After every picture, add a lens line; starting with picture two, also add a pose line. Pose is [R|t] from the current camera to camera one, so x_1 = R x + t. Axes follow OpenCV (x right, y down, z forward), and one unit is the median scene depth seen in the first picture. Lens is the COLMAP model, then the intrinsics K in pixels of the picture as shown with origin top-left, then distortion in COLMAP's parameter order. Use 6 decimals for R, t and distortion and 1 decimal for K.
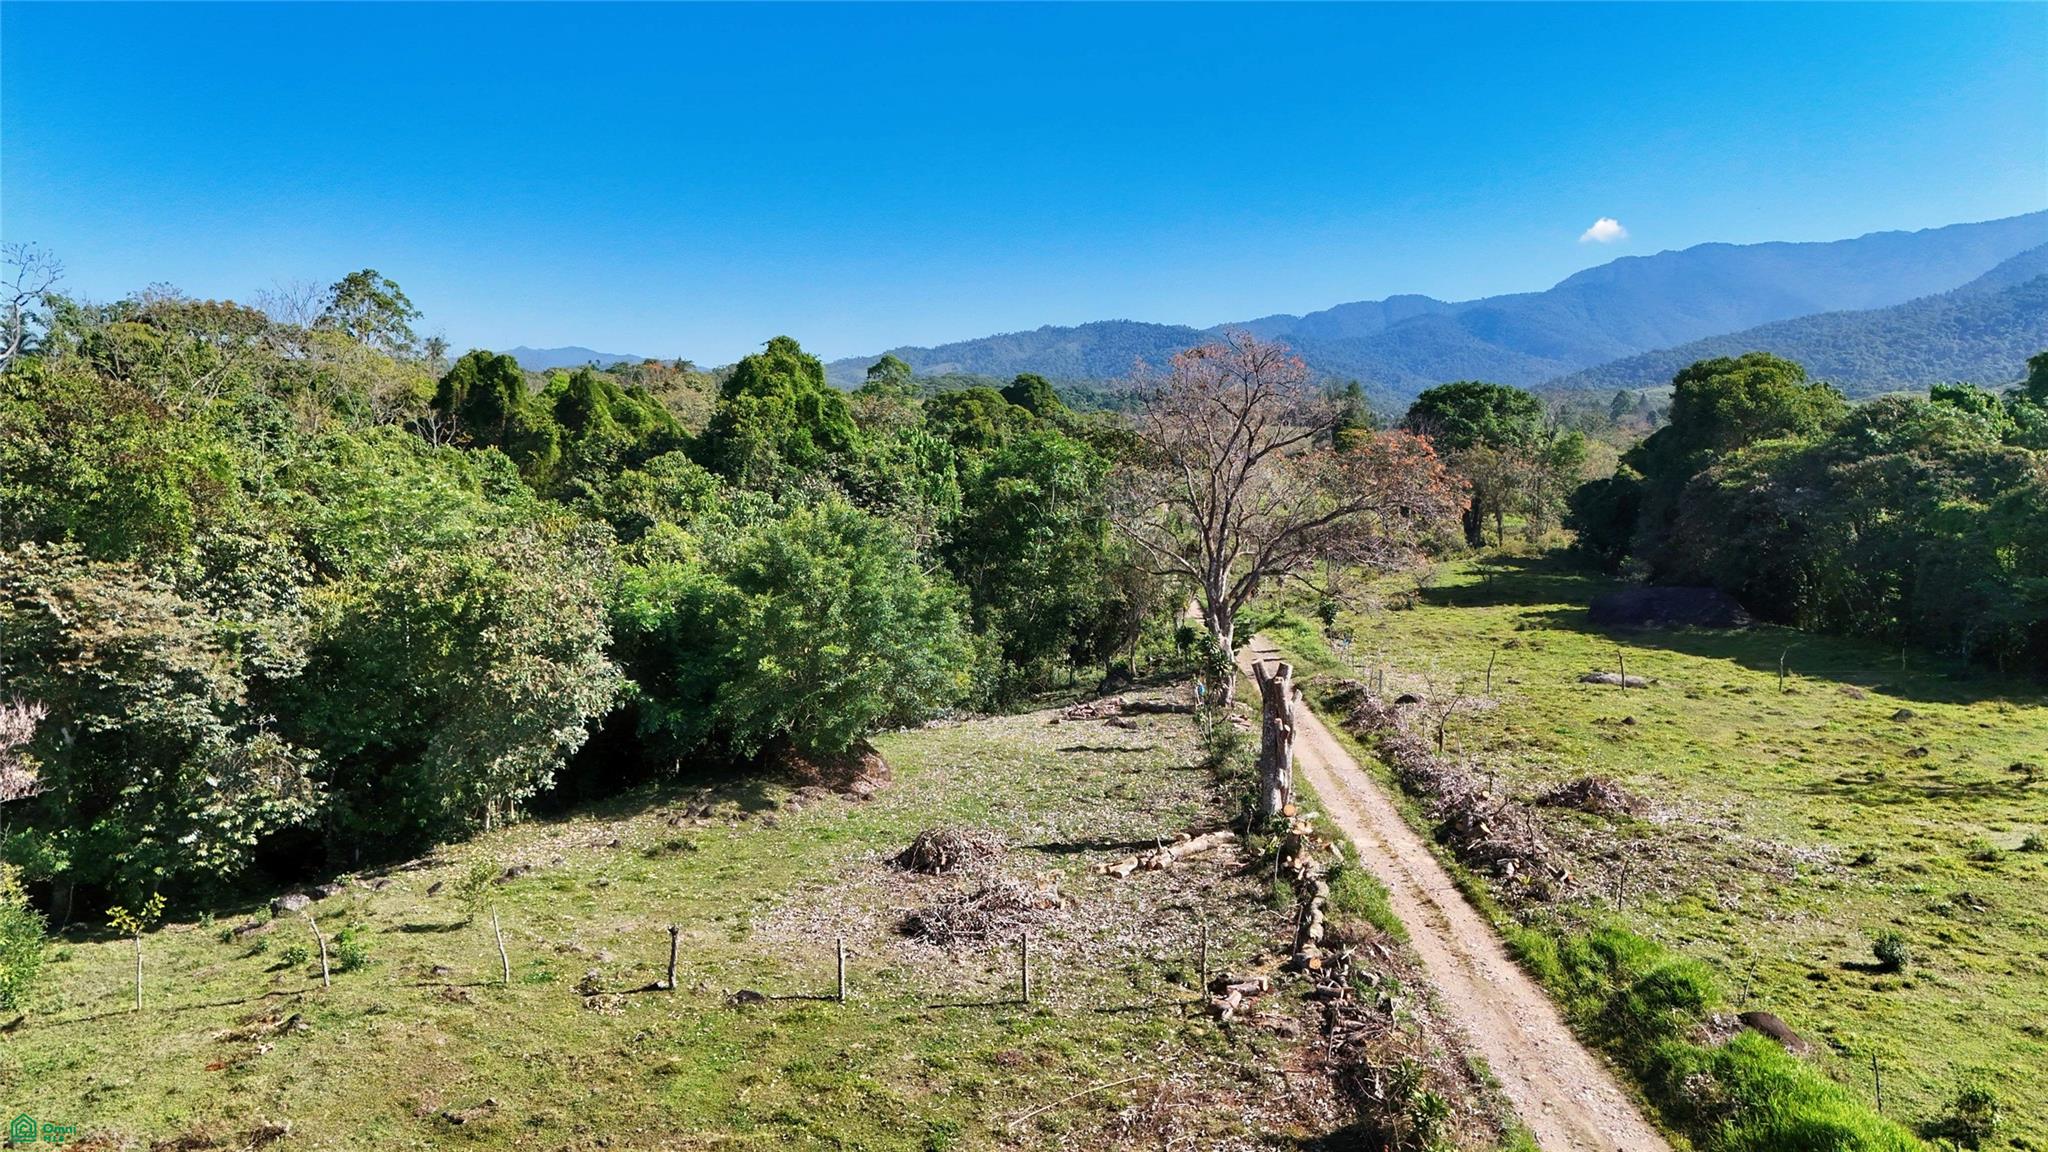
lens RADIAL K [[1494.2, 0, 1024.0], [0, 1494.2, 576.0], [0, 0, 1]] dist [0.092085, -0.103868]
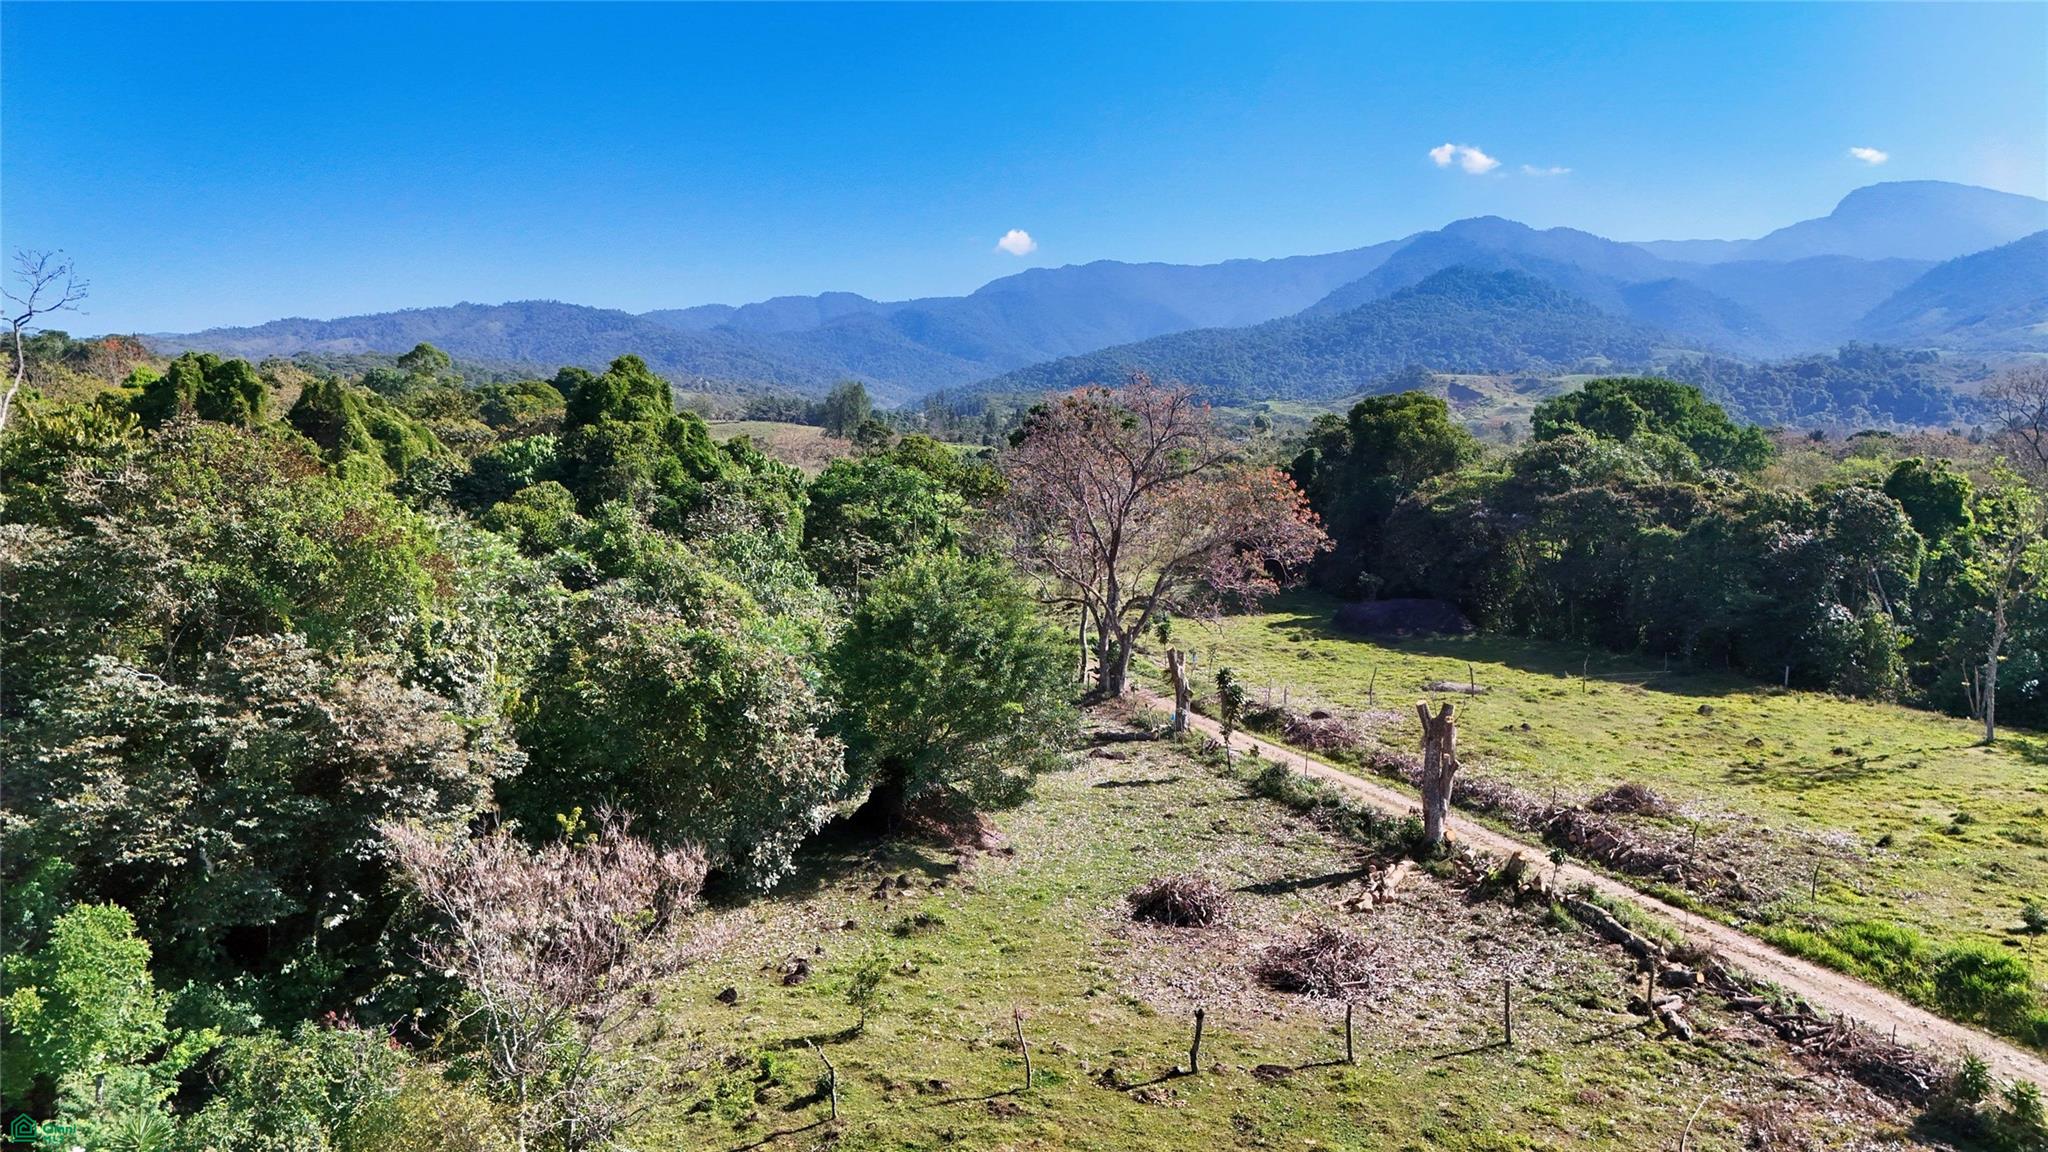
lens RADIAL K [[1494.2, 0, 1024.0], [0, 1494.2, 576.0], [0, 0, 1]] dist [0.092085, -0.103868]
pose [[0.933958, -0.018851, 0.356886, -0.276404], [0.016929, 0.999820, 0.008509, -0.027032], [-0.356982, -0.001906, 0.934109, 0.040626]]
